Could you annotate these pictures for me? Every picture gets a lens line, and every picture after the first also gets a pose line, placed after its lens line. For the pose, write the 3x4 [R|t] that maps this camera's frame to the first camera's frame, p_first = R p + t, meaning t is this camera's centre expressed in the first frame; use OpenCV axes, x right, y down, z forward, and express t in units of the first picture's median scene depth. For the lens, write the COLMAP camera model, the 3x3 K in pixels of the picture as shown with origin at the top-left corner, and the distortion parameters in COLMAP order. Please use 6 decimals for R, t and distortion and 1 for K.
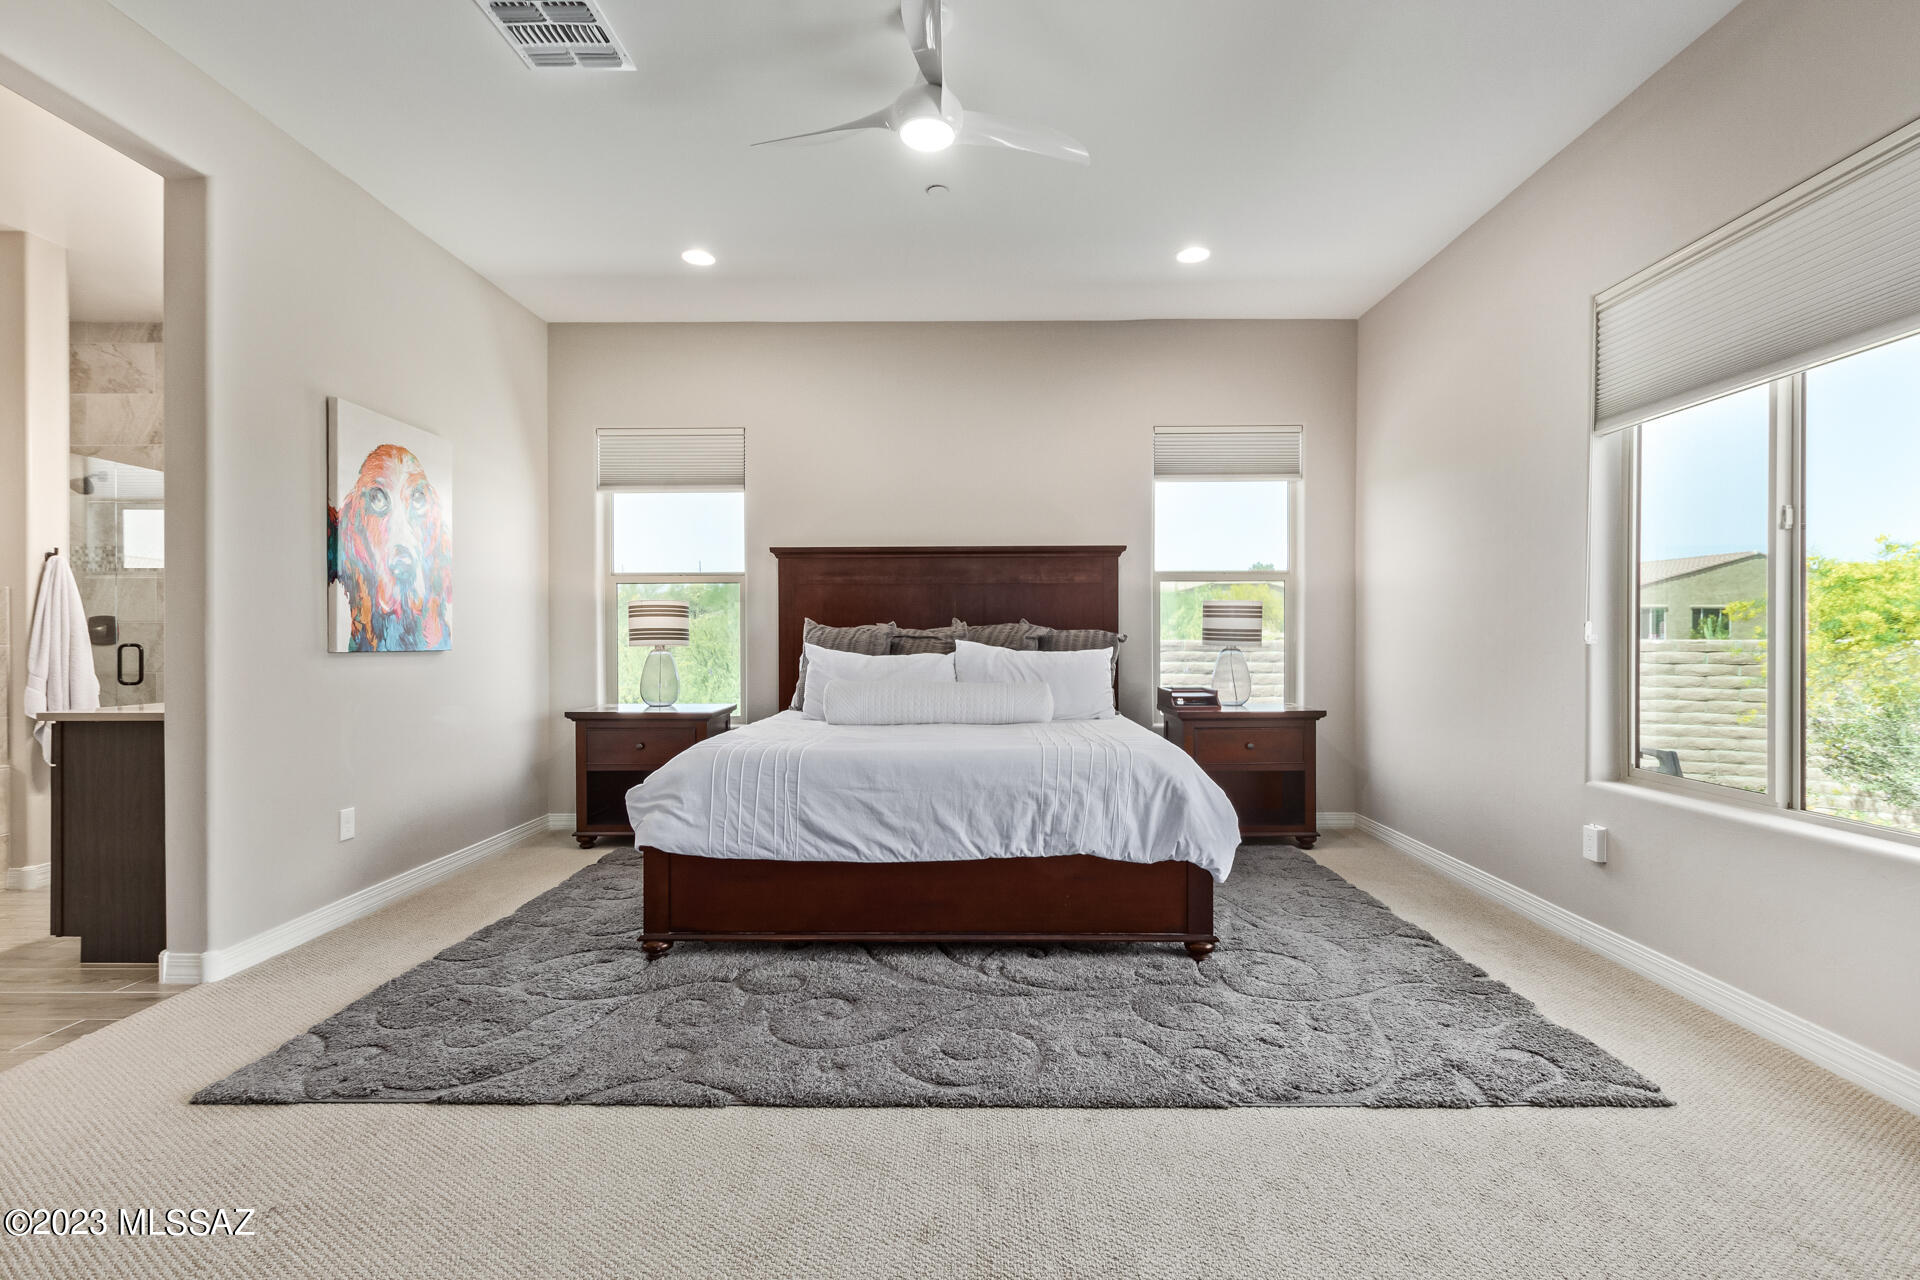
lens RADIAL K [[884.2, 0, 973.4], [0, 884.2, 644.9], [0, 0, 1]] dist [0.015347, 0.000118]
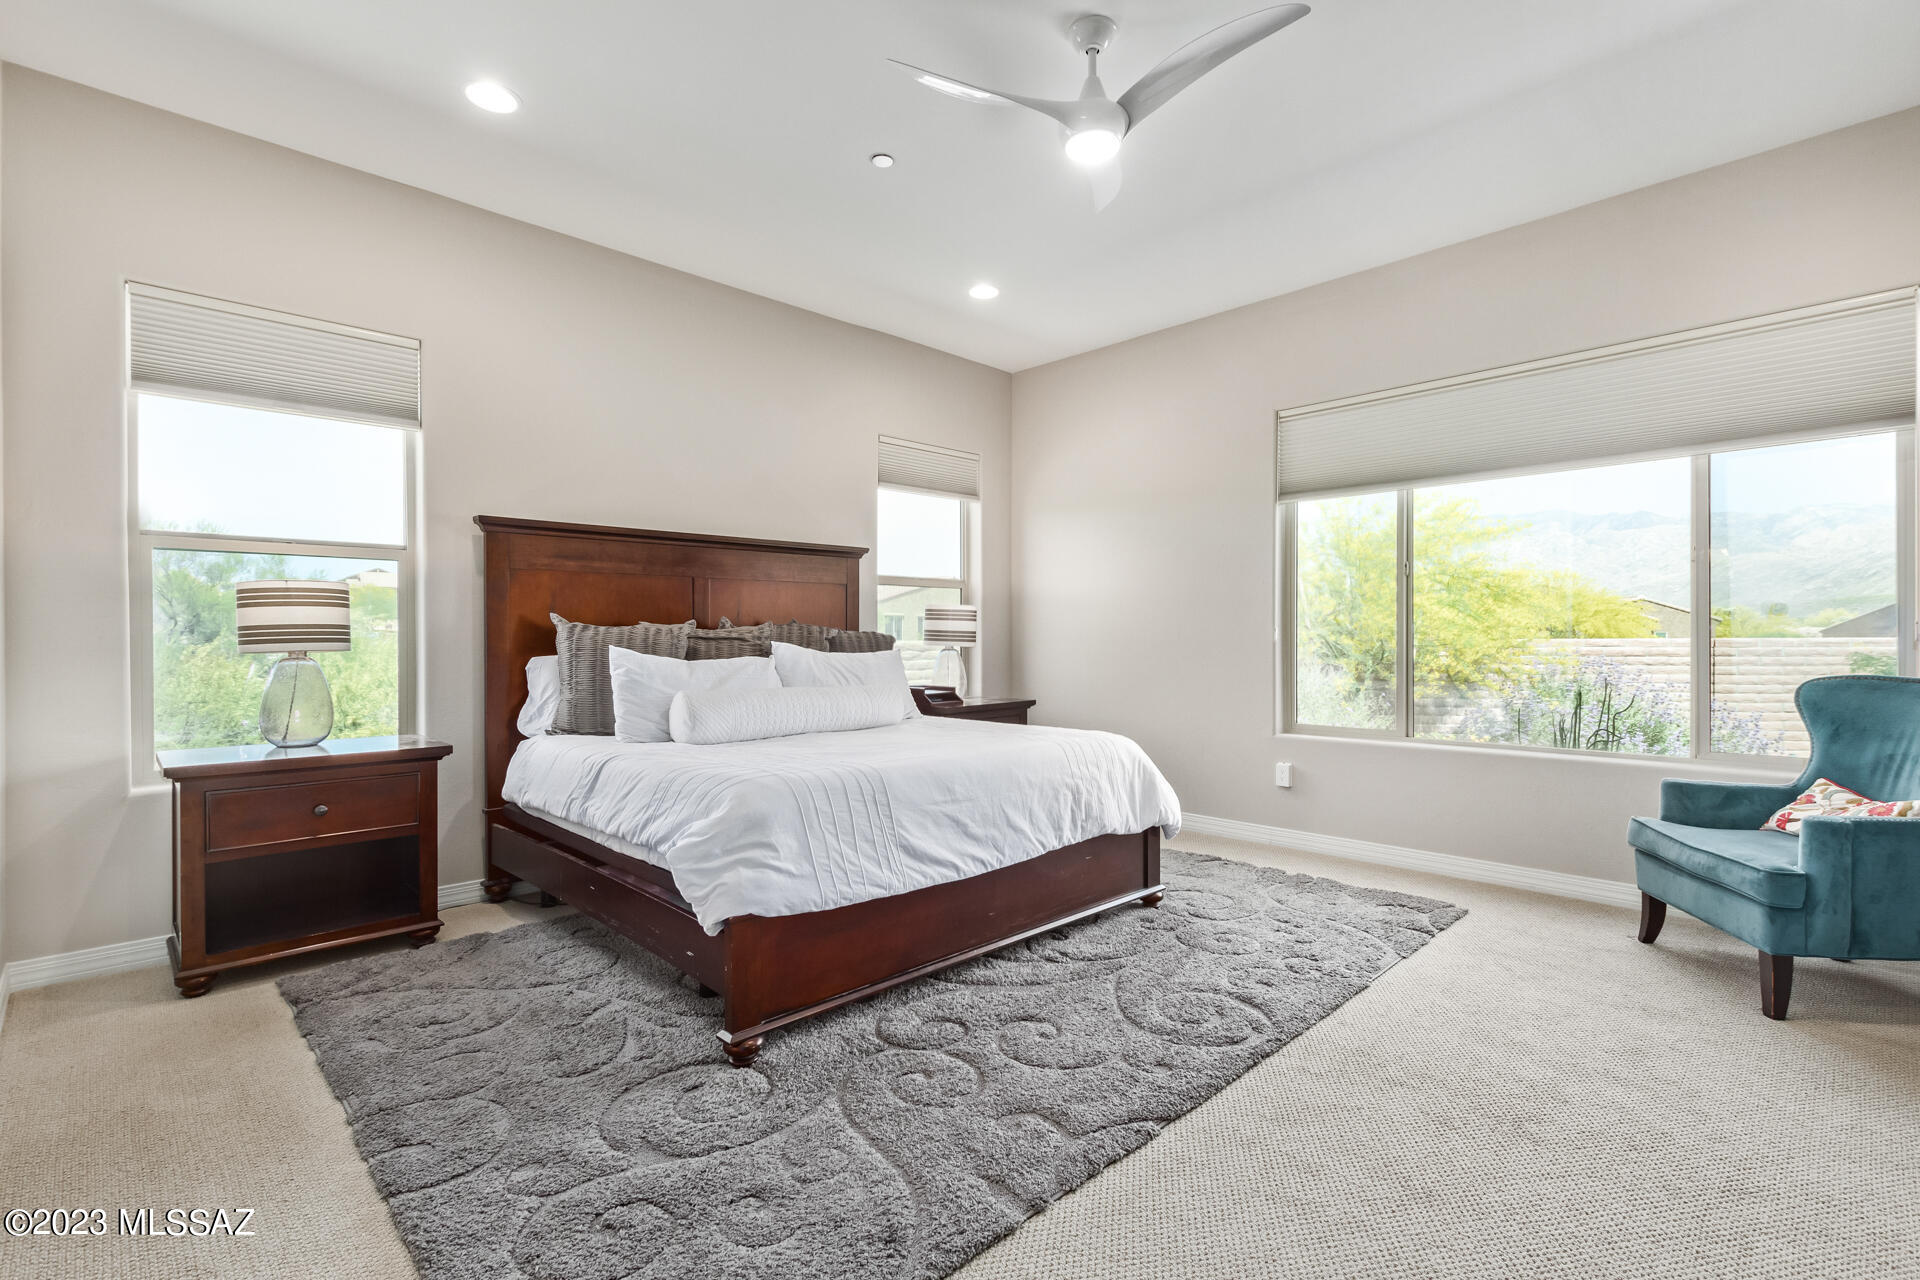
lens RADIAL K [[884.2, 0, 973.4], [0, 884.2, 644.9], [0, 0, 1]] dist [0.015347, 0.000118]
pose [[0.704612, -0.005674, 0.709571, -0.759897], [0.007329, 0.999973, 0.000719, -0.002067], [-0.709555, 0.004694, 0.704634, 0.327059]]
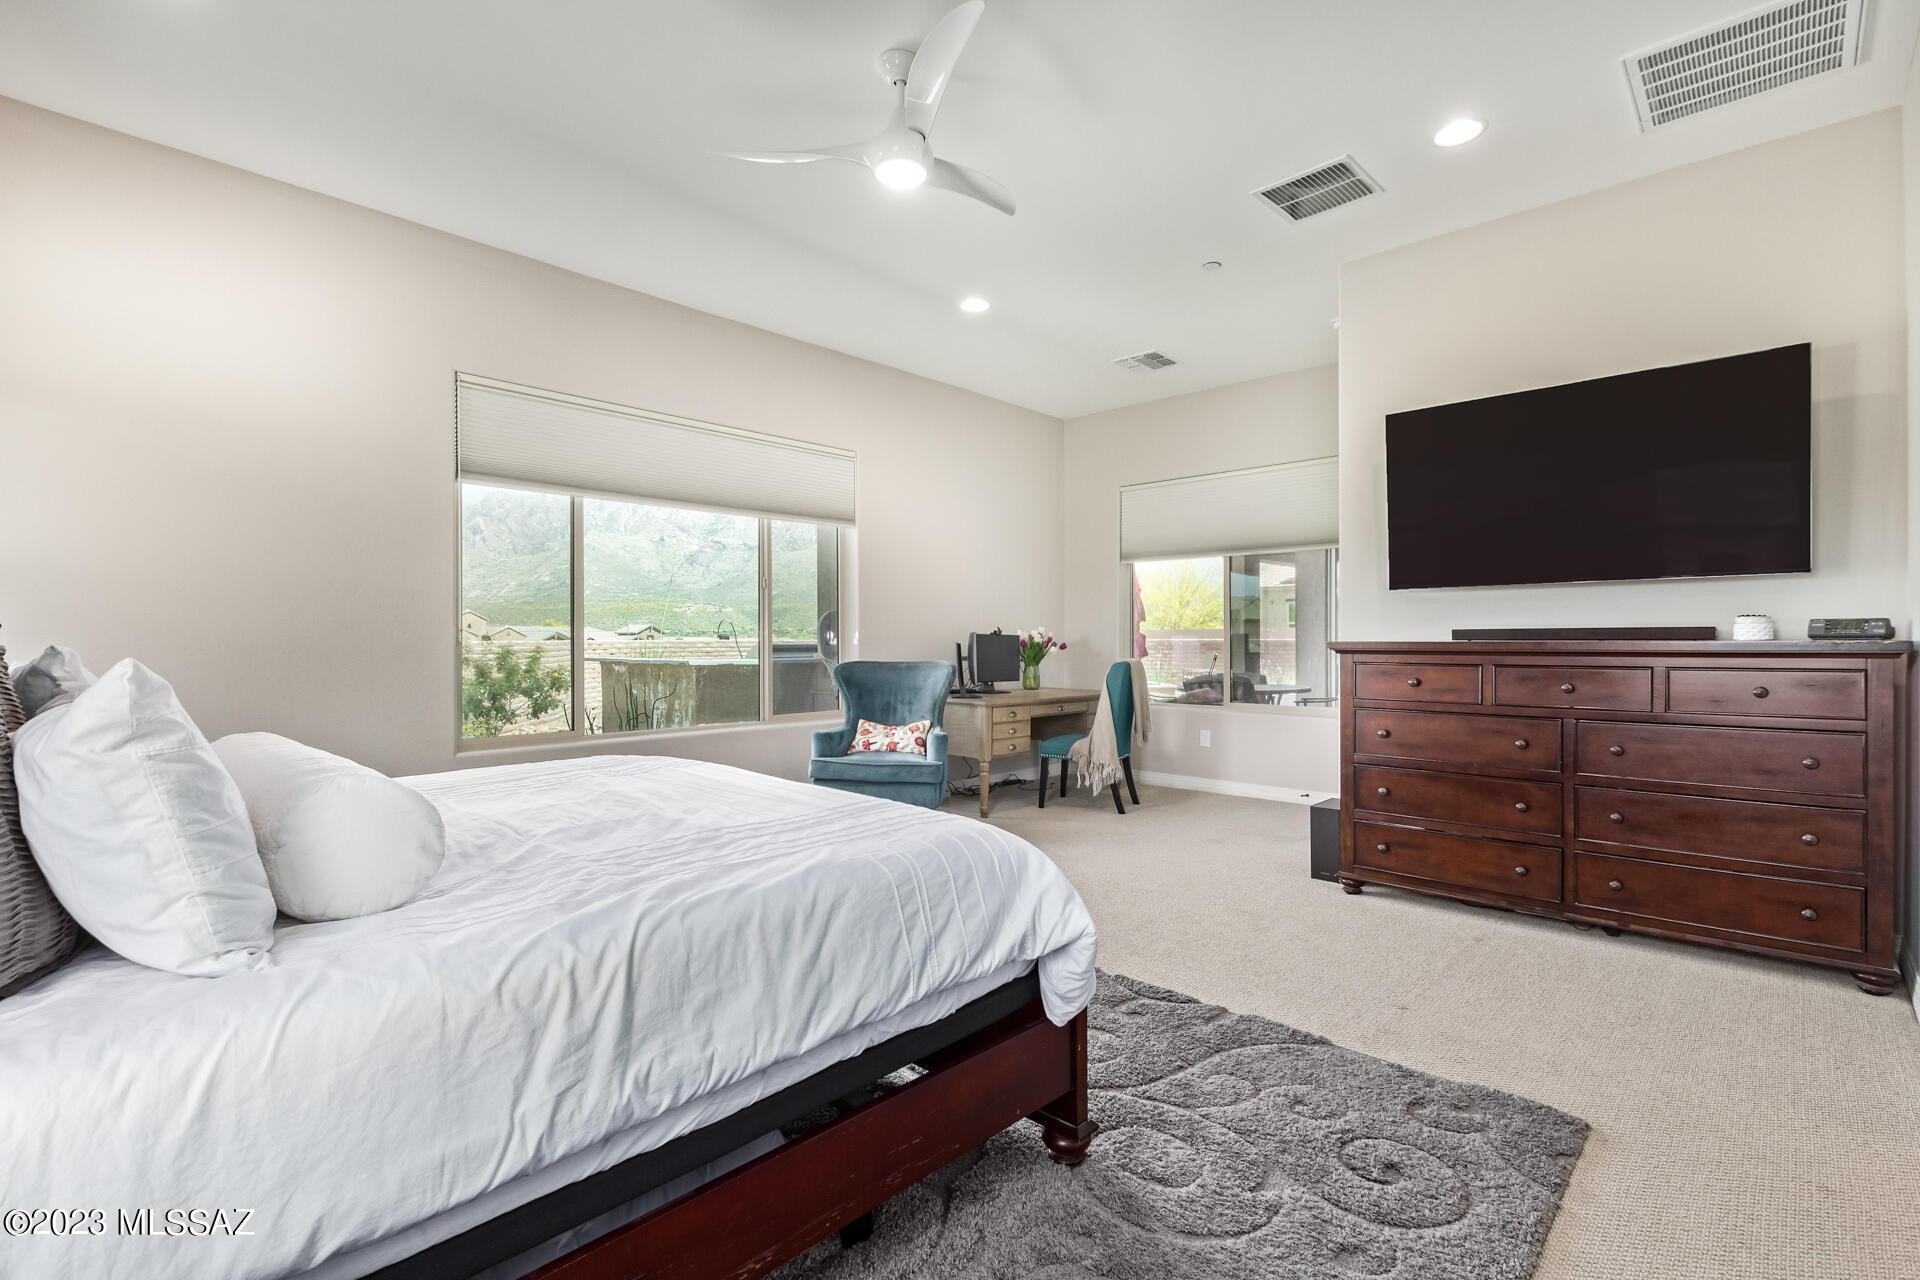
lens RADIAL K [[884.2, 0, 973.4], [0, 884.2, 644.9], [0, 0, 1]] dist [0.015347, 0.000118]
pose [[-0.735645, -0.007292, 0.677328, -0.734101], [0.005920, 0.999835, 0.017194, -0.021624], [-0.677341, 0.016658, -0.735481, 1.492548]]
